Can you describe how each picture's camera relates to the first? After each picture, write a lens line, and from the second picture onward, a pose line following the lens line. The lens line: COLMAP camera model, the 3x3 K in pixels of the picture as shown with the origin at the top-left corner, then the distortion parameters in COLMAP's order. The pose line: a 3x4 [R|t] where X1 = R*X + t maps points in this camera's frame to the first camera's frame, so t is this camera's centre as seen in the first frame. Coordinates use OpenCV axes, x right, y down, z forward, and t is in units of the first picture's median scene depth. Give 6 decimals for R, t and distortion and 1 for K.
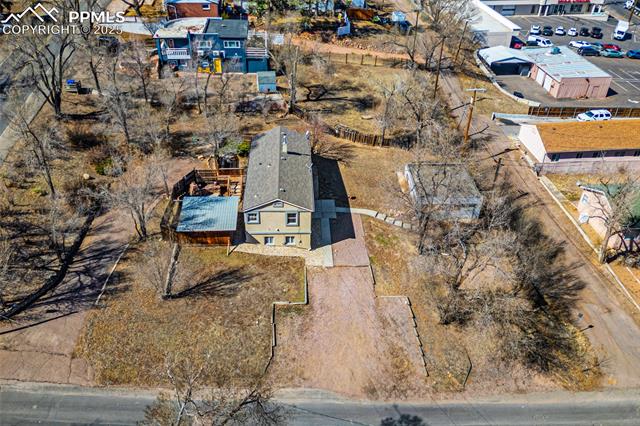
lens RADIAL K [[526.2, 0, 317.2], [0, 526.2, 211.2], [0, 0, 1]] dist [0.038723, -0.002301]
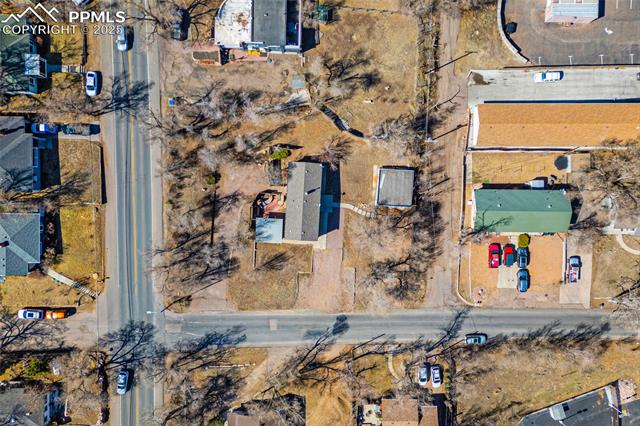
lens RADIAL K [[526.2, 0, 317.2], [0, 526.2, 211.2], [0, 0, 1]] dist [0.038723, -0.002301]
pose [[0.994873, 0.100795, -0.008238, -0.002307], [-0.047018, 0.533115, 0.844735, -1.806291], [0.089537, -0.840017, 0.535121, -0.049386]]
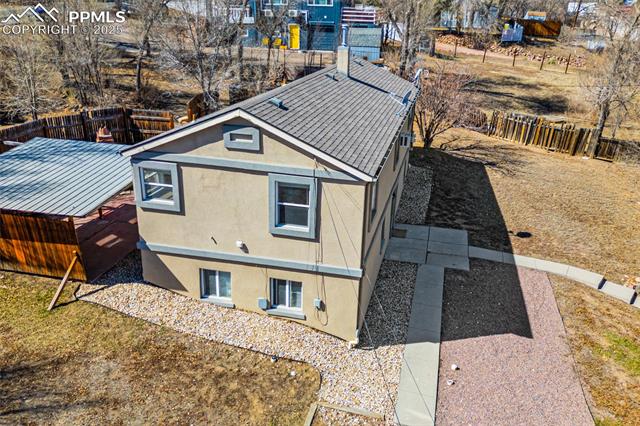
lens RADIAL K [[526.2, 0, 317.2], [0, 526.2, 211.2], [0, 0, 1]] dist [0.038723, -0.002301]
pose [[0.958602, 0.102505, -0.265658, 0.032515], [-0.160533, 0.965106, -0.206878, 0.066793], [0.235182, 0.240961, 0.941609, 0.729742]]
